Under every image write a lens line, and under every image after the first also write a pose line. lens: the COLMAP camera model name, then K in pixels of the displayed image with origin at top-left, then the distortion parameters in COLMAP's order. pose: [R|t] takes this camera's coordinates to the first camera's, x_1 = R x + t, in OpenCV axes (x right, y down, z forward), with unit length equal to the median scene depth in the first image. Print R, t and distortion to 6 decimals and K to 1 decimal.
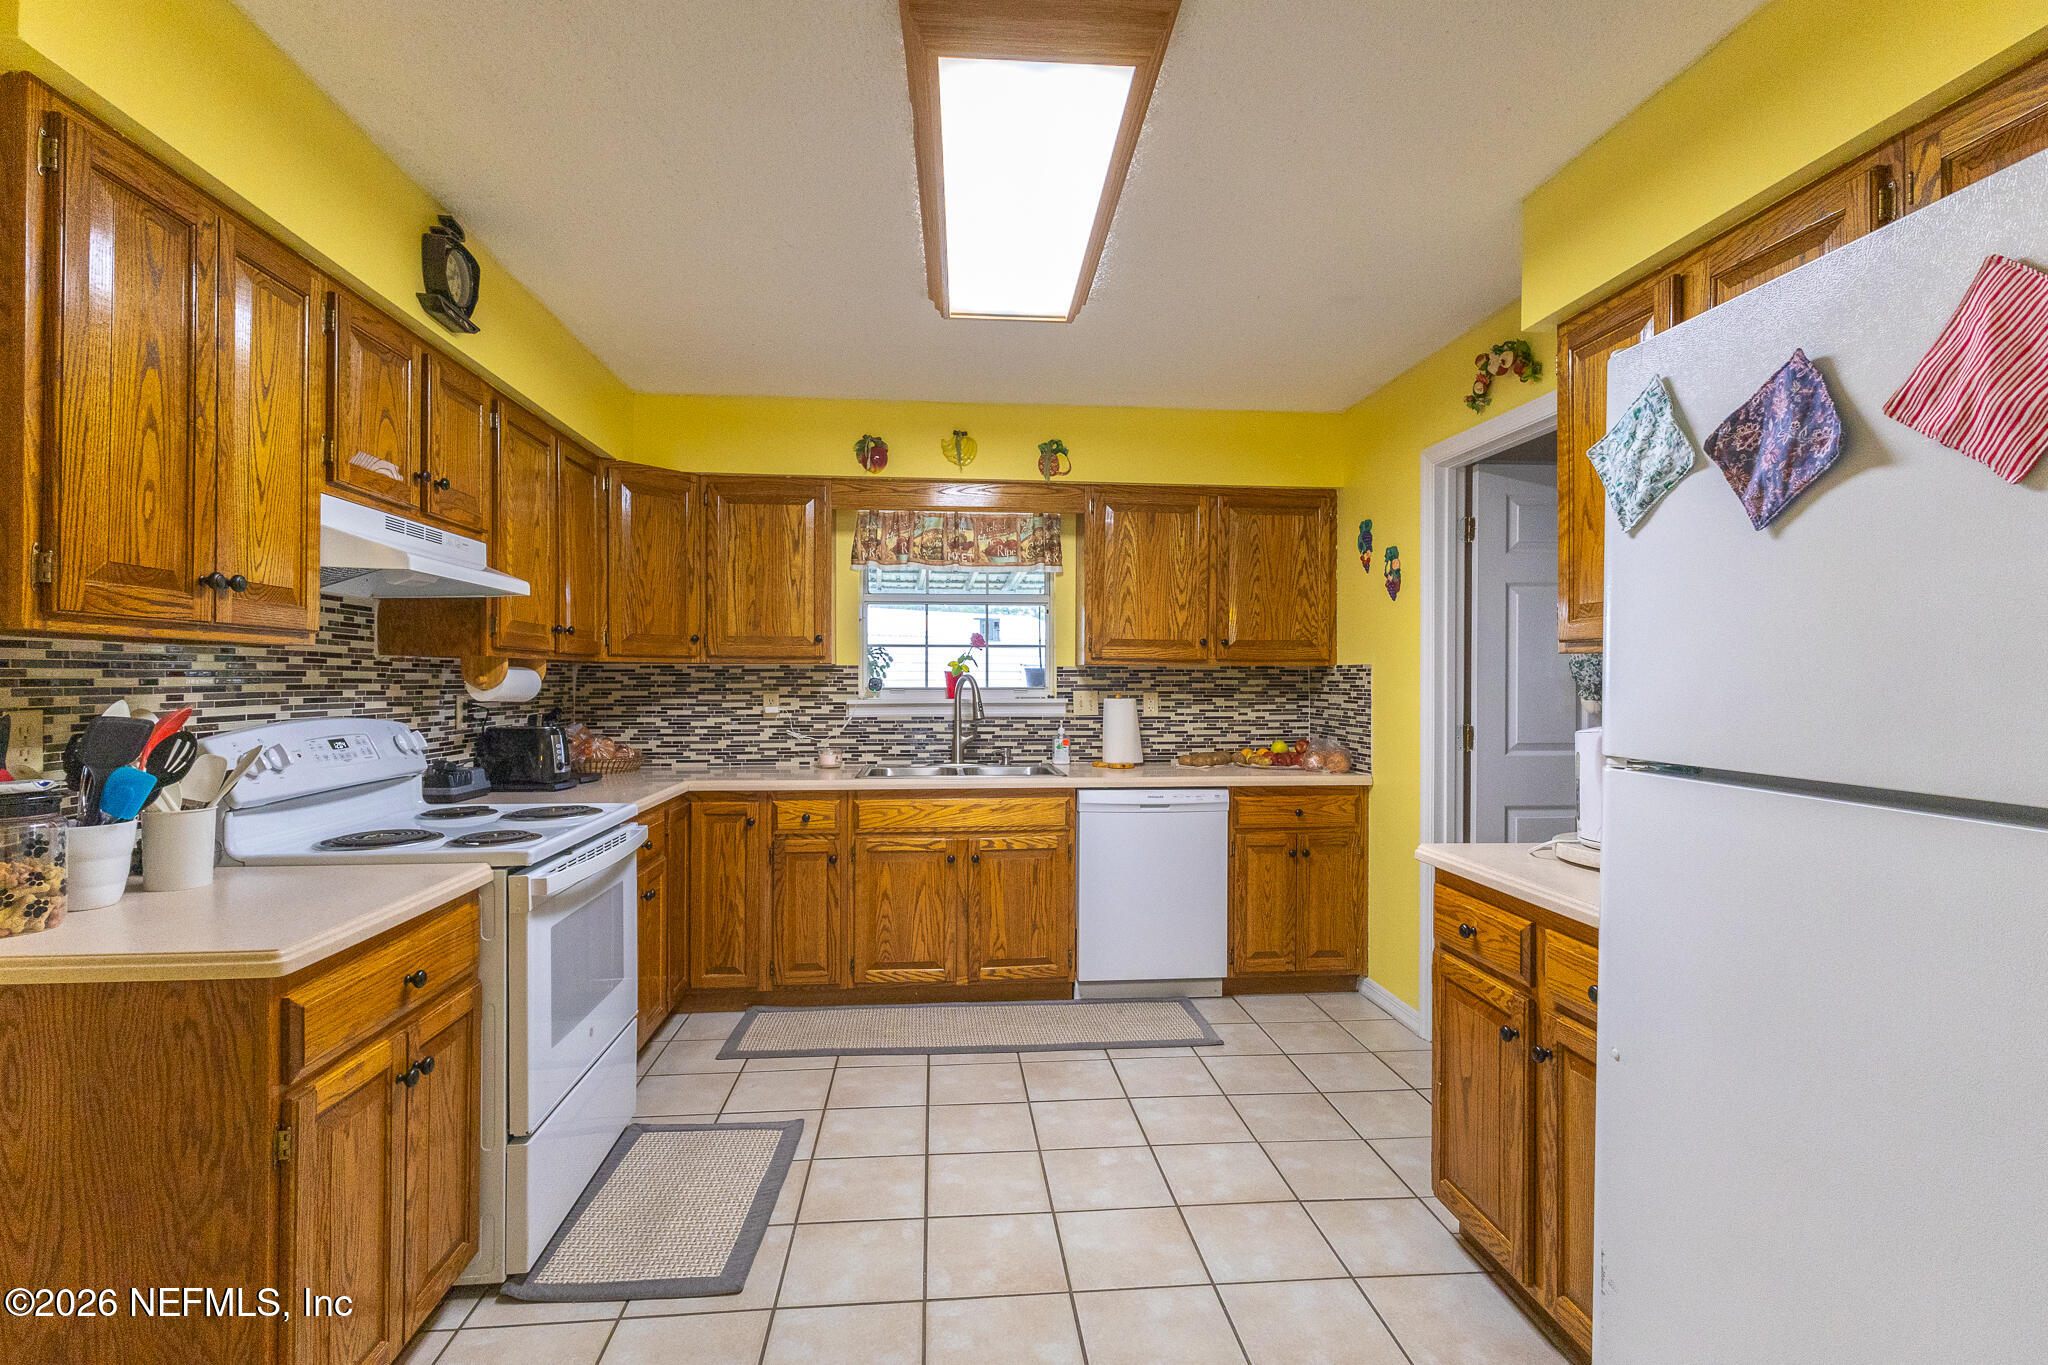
lens RADIAL K [[957.7, 0, 1017.7], [0, 957.7, 673.7], [0, 0, 1]] dist [0.001285, 0.001370]
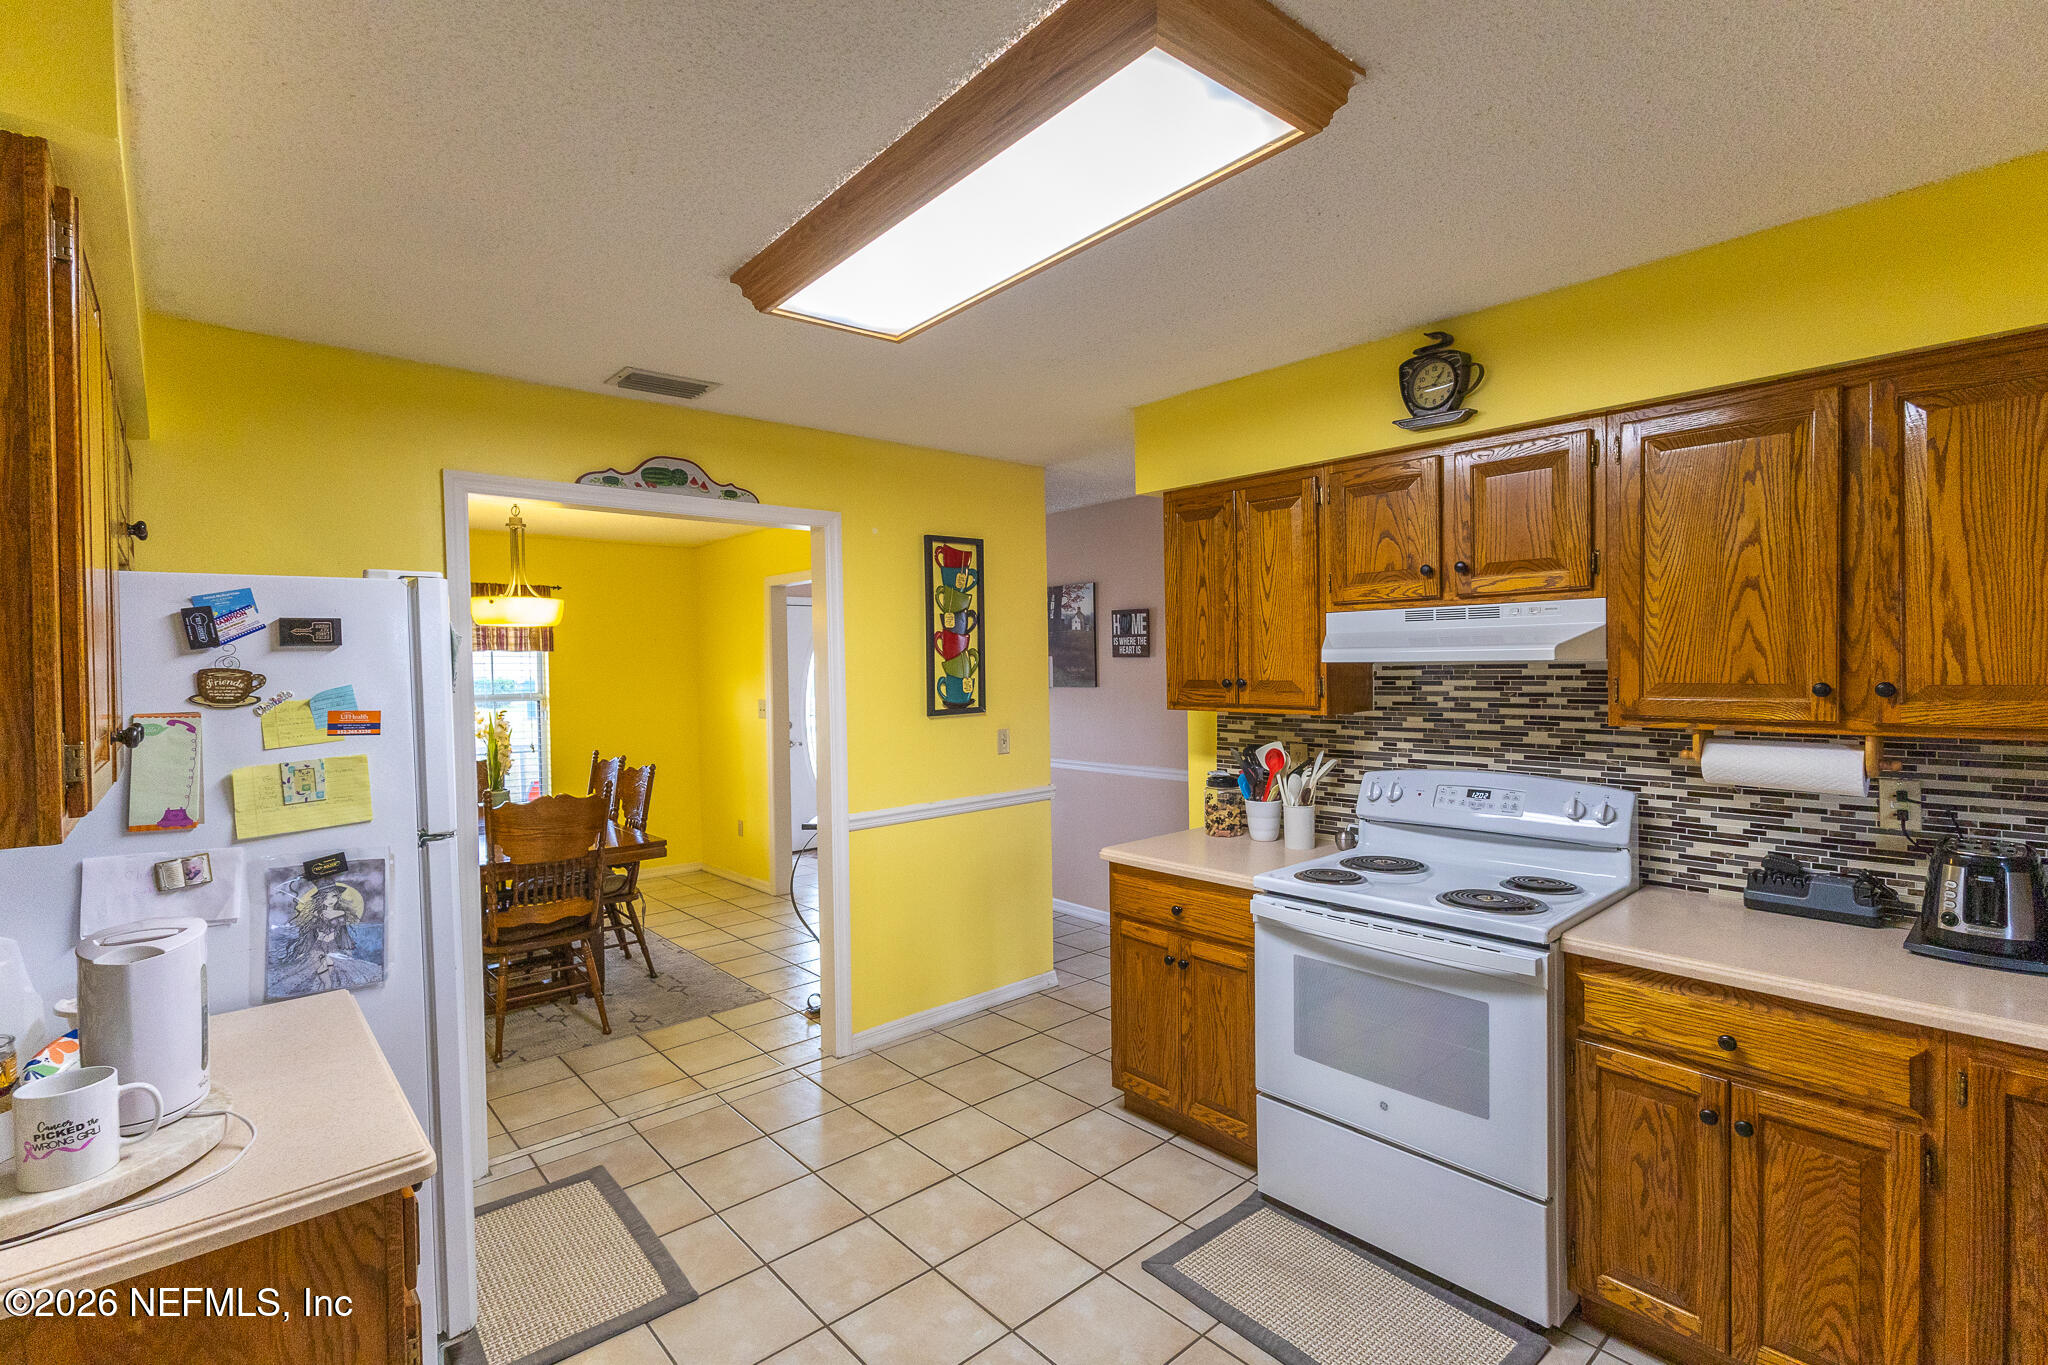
lens RADIAL K [[957.7, 0, 1037.5], [0, 957.7, 682.1], [0, 0, 1]] dist [0.001285, 0.001370]
pose [[-0.801308, 0.036354, -0.597146, 0.434929], [0.026872, 0.999332, 0.024779, -0.109913], [0.597648, 0.003809, -0.801749, 1.602940]]
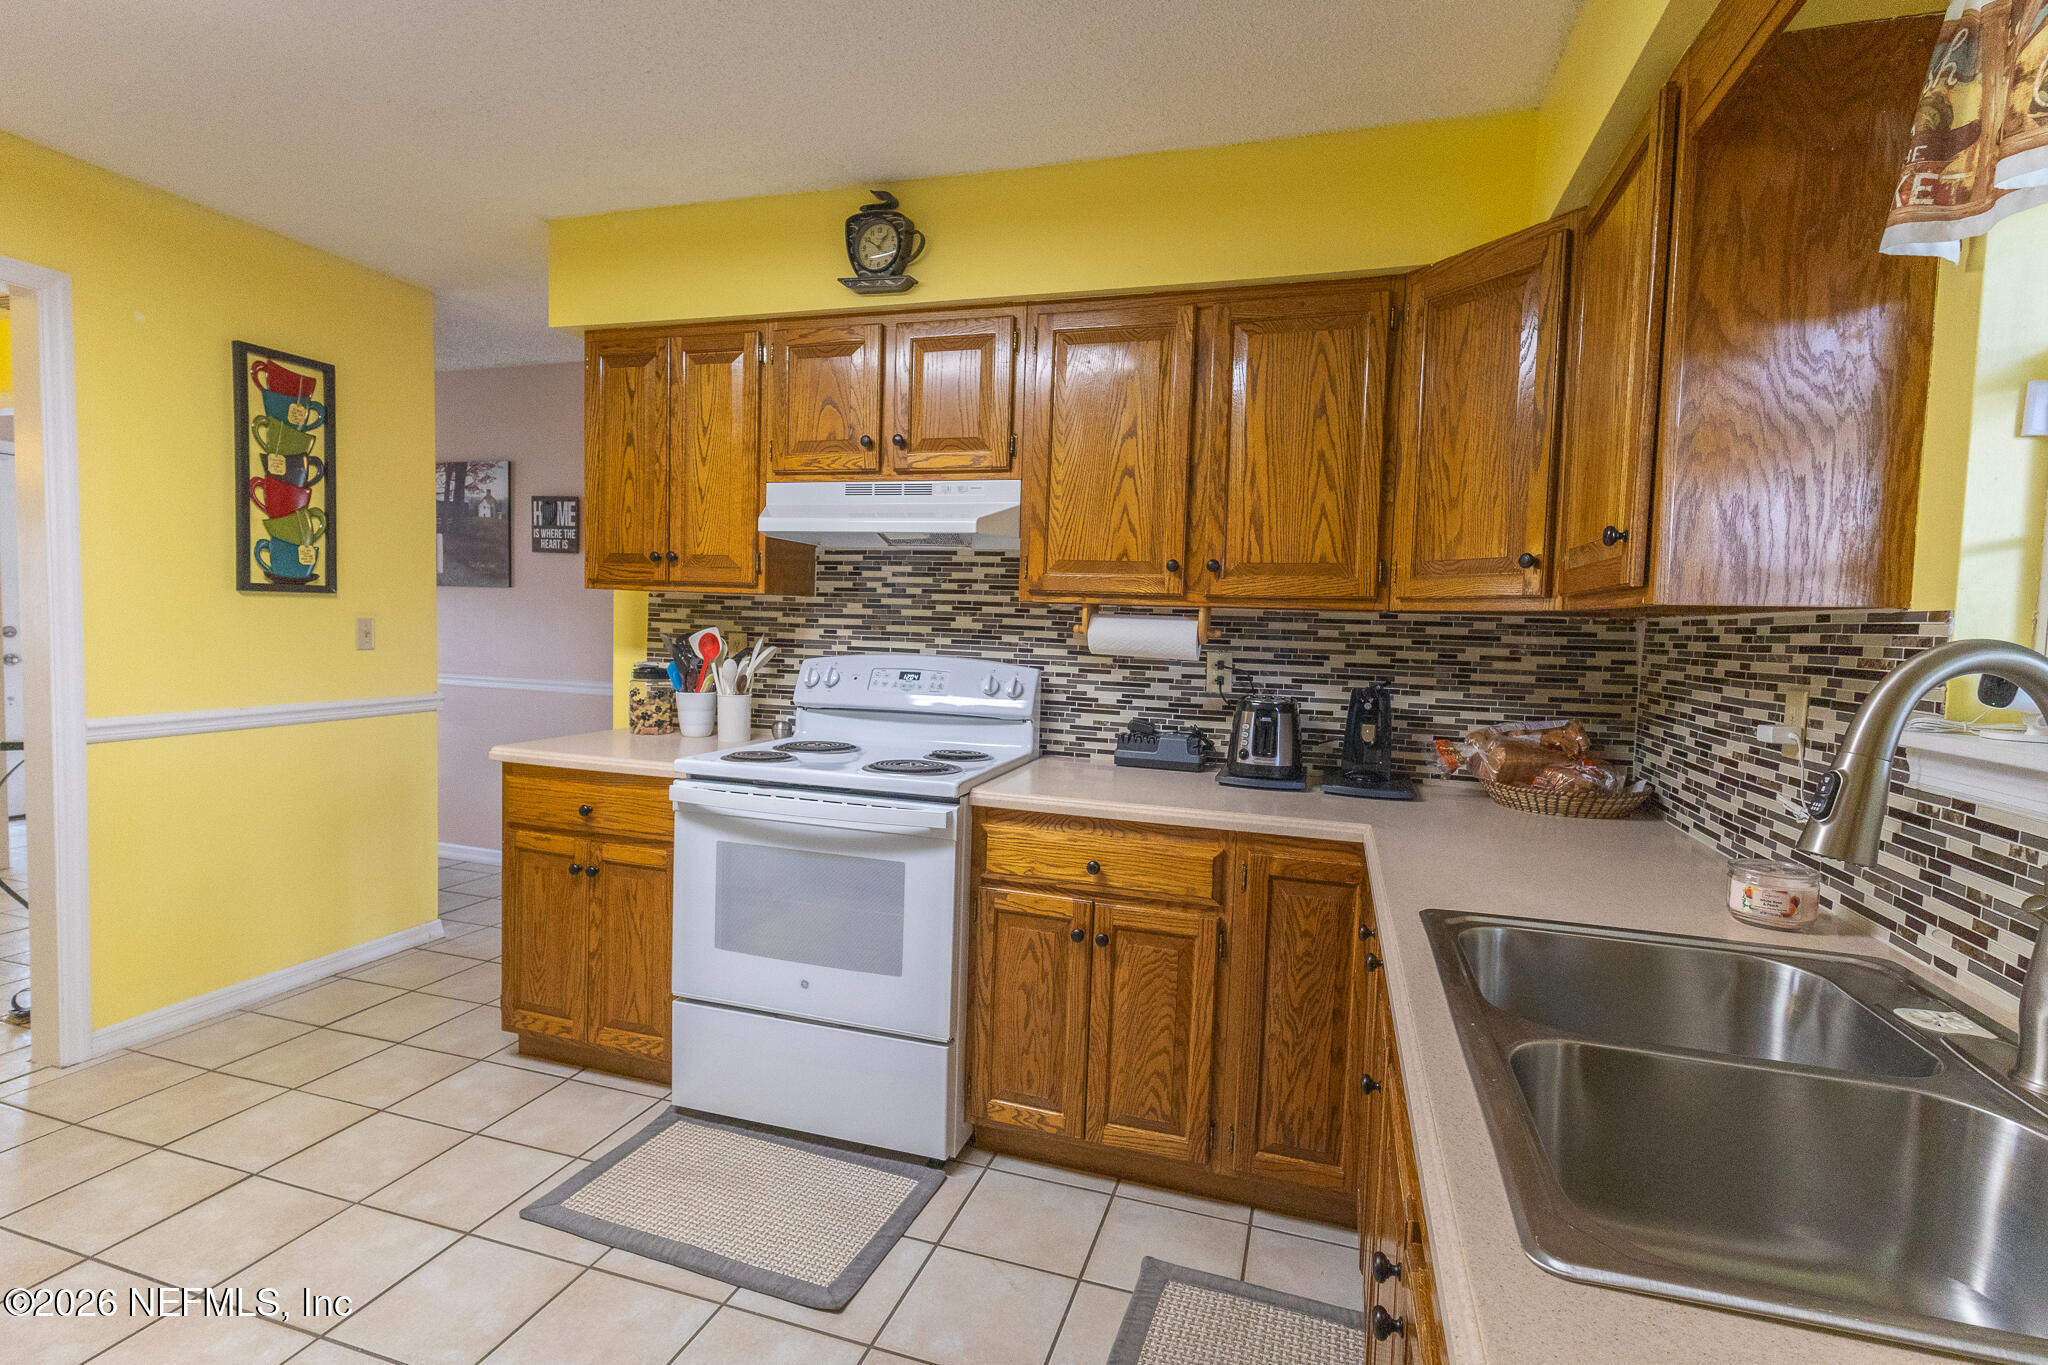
lens RADIAL K [[957.7, 0, 1053.3], [0, 957.7, 689.0], [0, 0, 1]] dist [0.001285, 0.001370]
pose [[-0.375577, 0.045862, -0.925656, 0.350541], [-0.030053, 0.997647, 0.061622, 0.009754], [0.926304, 0.050962, -0.373315, 1.602368]]
